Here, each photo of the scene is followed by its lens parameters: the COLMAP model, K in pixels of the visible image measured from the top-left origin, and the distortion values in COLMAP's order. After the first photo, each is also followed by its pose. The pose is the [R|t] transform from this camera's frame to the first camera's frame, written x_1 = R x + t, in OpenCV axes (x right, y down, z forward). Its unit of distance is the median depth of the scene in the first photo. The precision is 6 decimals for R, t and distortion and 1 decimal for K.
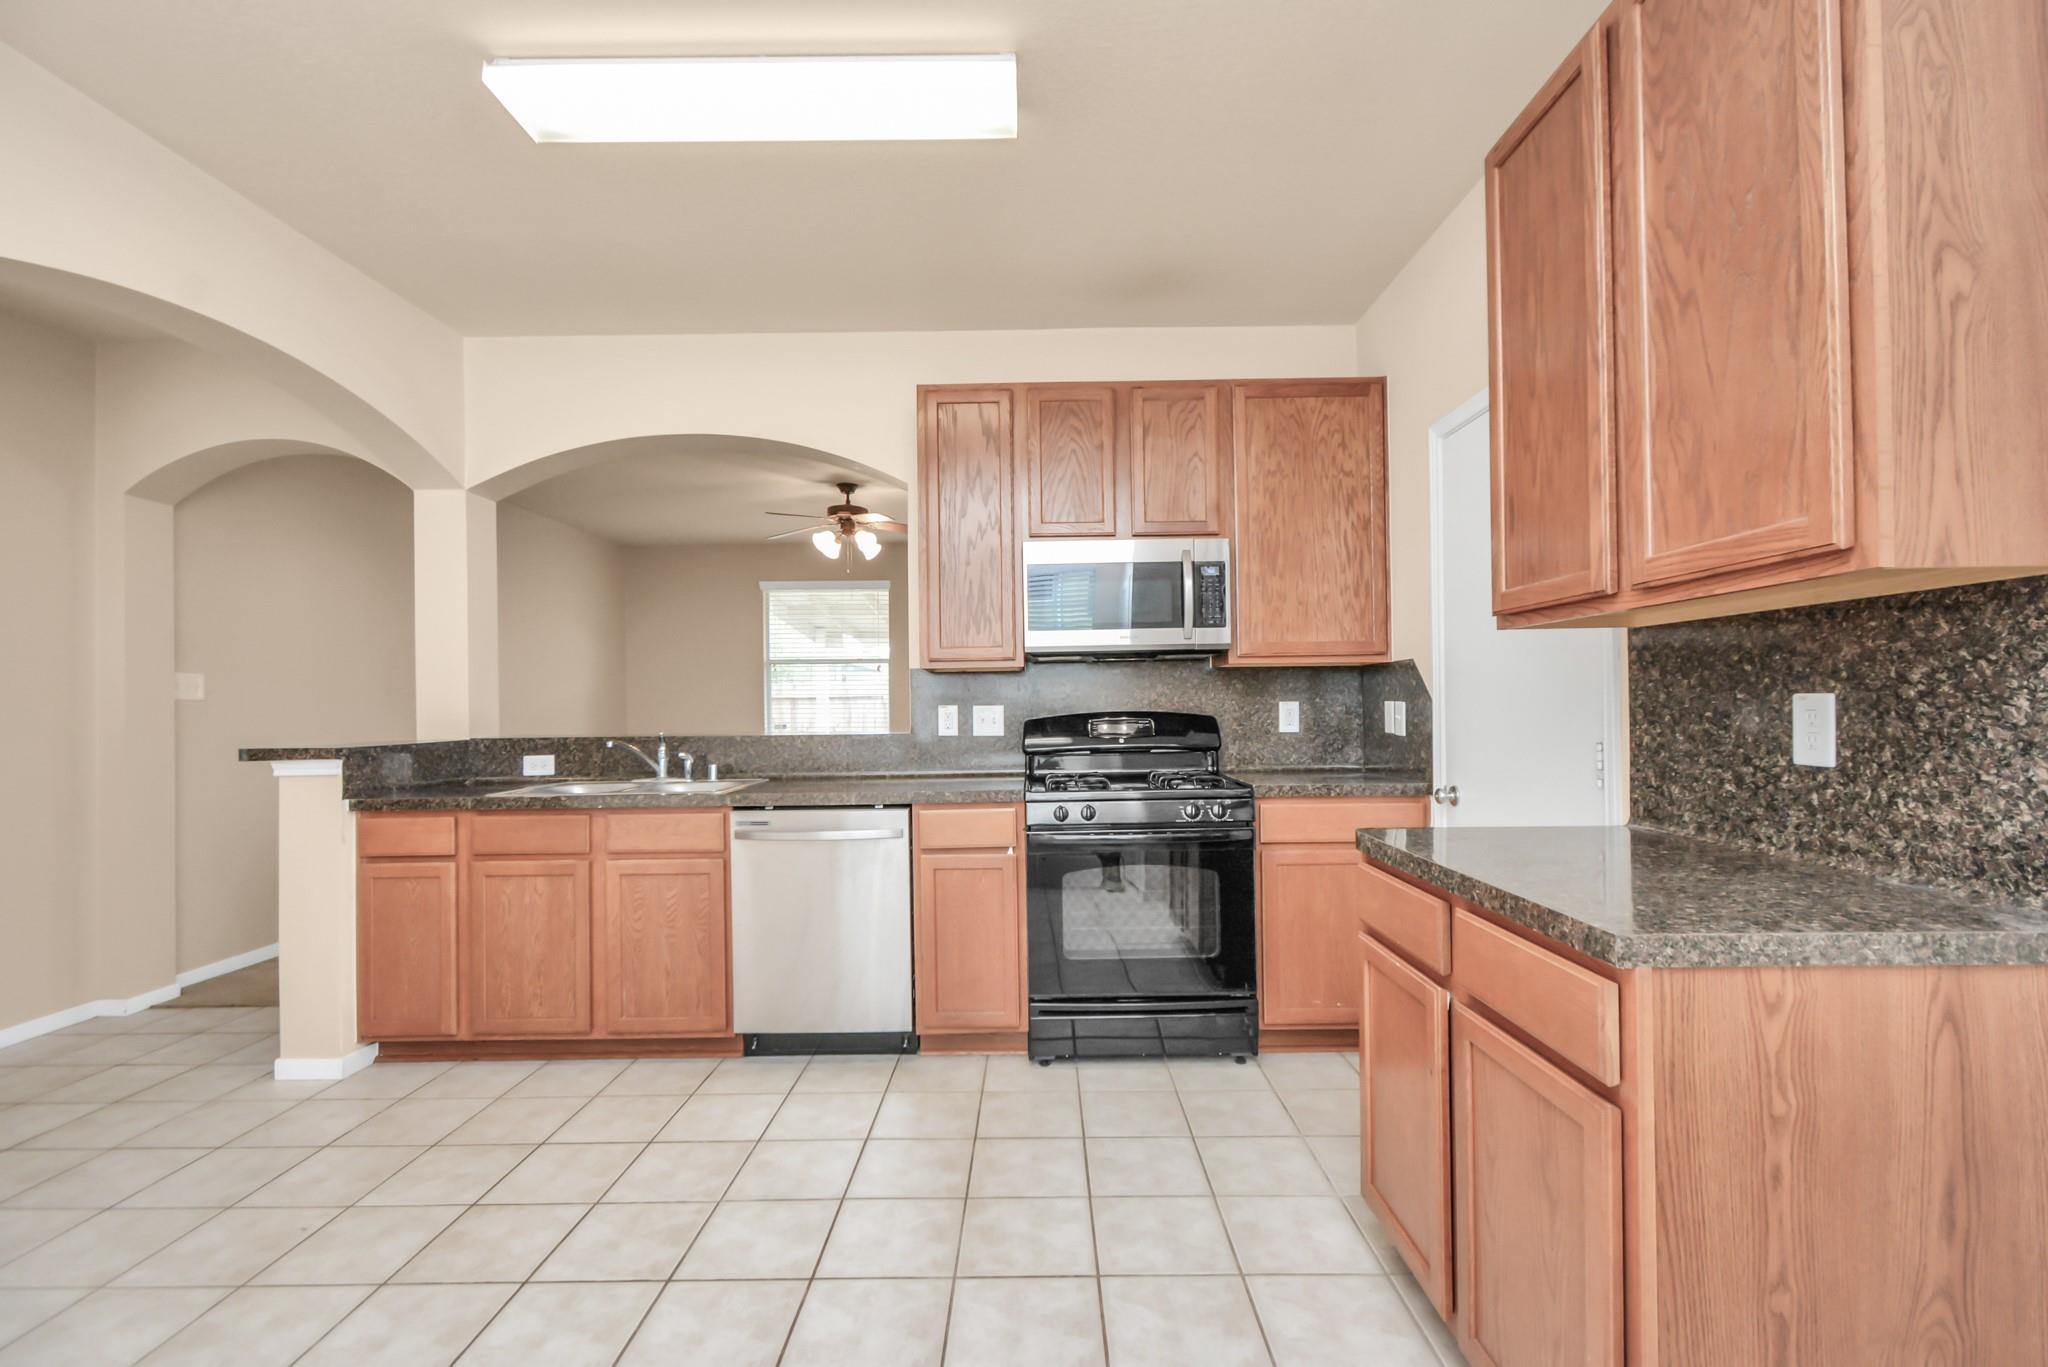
lens RADIAL K [[920.9, 0, 1024.0], [0, 920.9, 683.5], [0, 0, 1]] dist [0.000588, -0.000052]
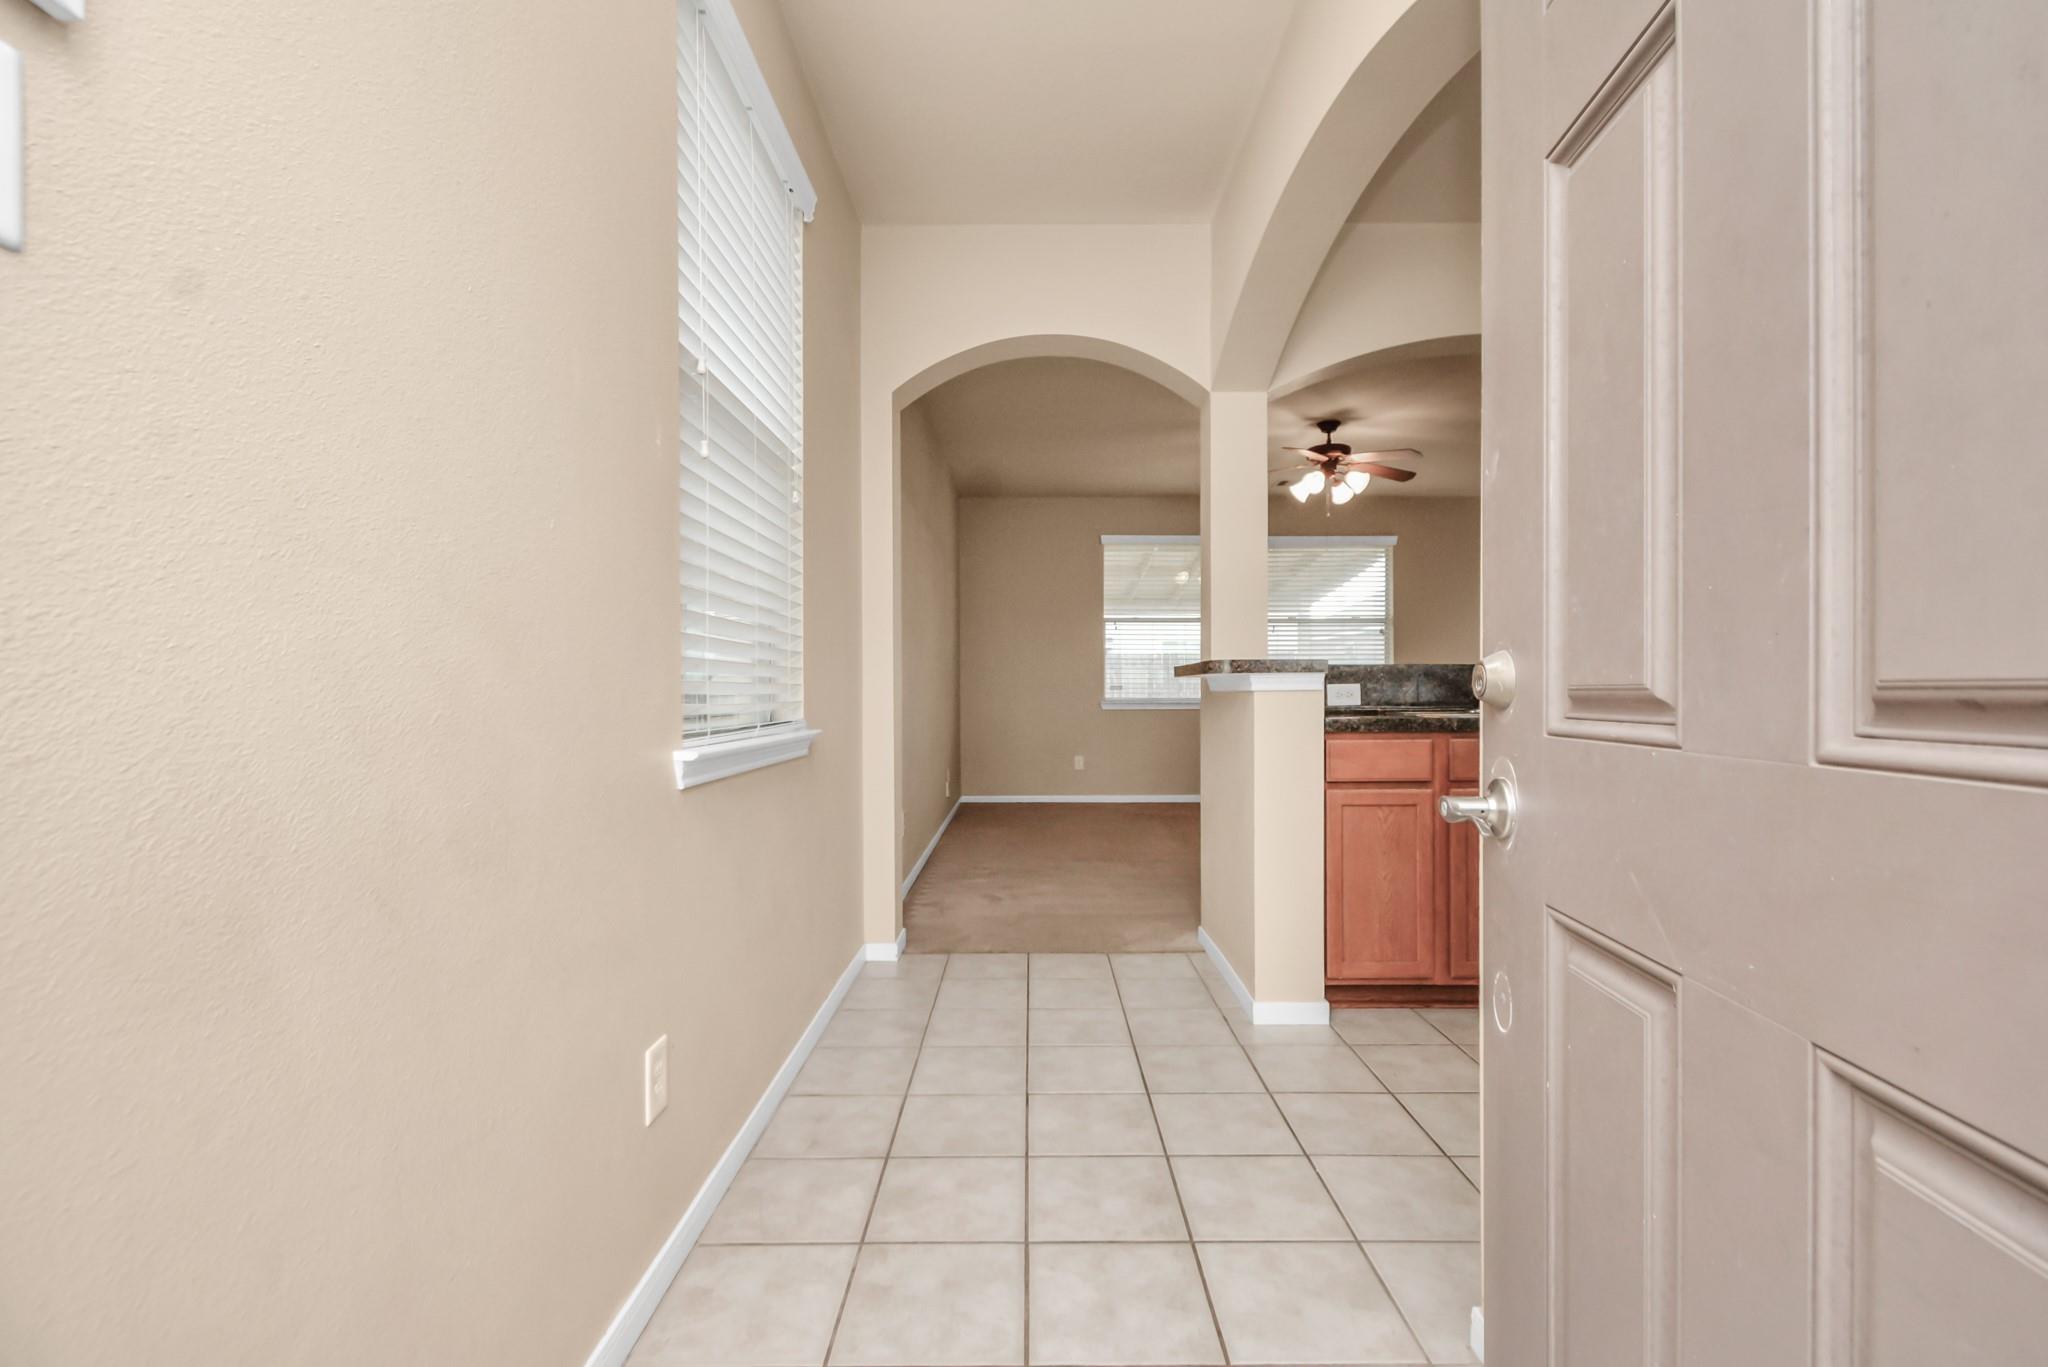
lens RADIAL K [[931.7, 0, 1024.0], [0, 931.7, 683.5], [0, 0, 1]] dist [0.000331, -0.000044]
pose [[0.999925, 0.011870, -0.003163, -1.040322], [-0.011818, 0.999800, 0.016118, 0.082065], [0.003354, -0.016079, 0.999865, 0.085107]]
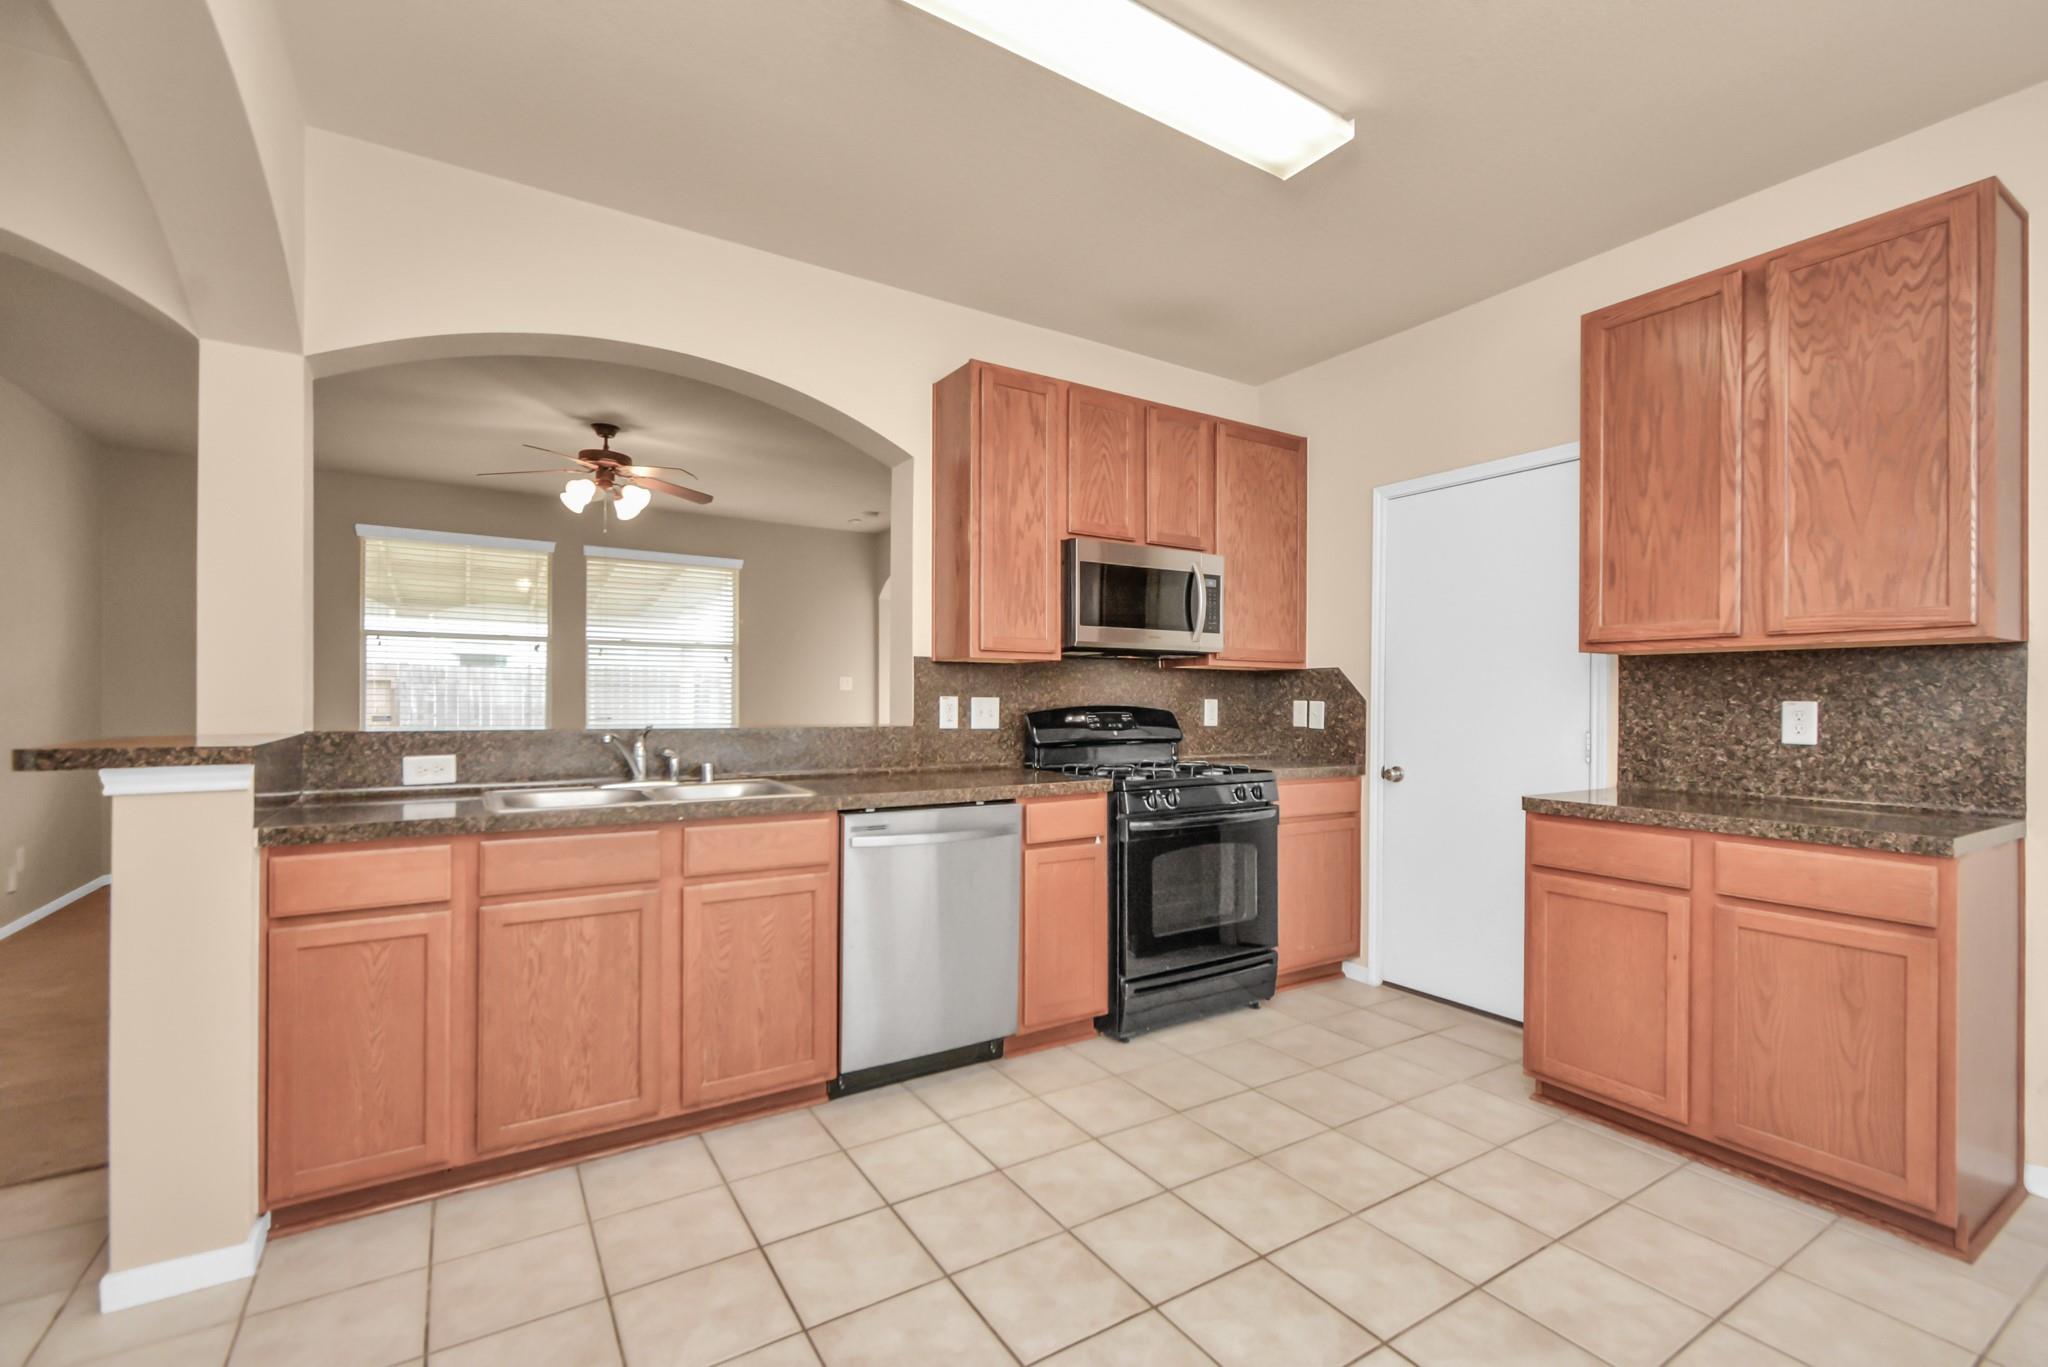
lens RADIAL K [[916.0, 0, 1053.9], [0, 916.0, 686.3], [0, 0, 1]] dist [0.000442, -0.000234]
pose [[0.831737, 0.026784, 0.554524, -0.641881], [-0.030349, 0.999536, -0.002756, 0.015294], [-0.554340, -0.014537, 0.832163, 0.186443]]
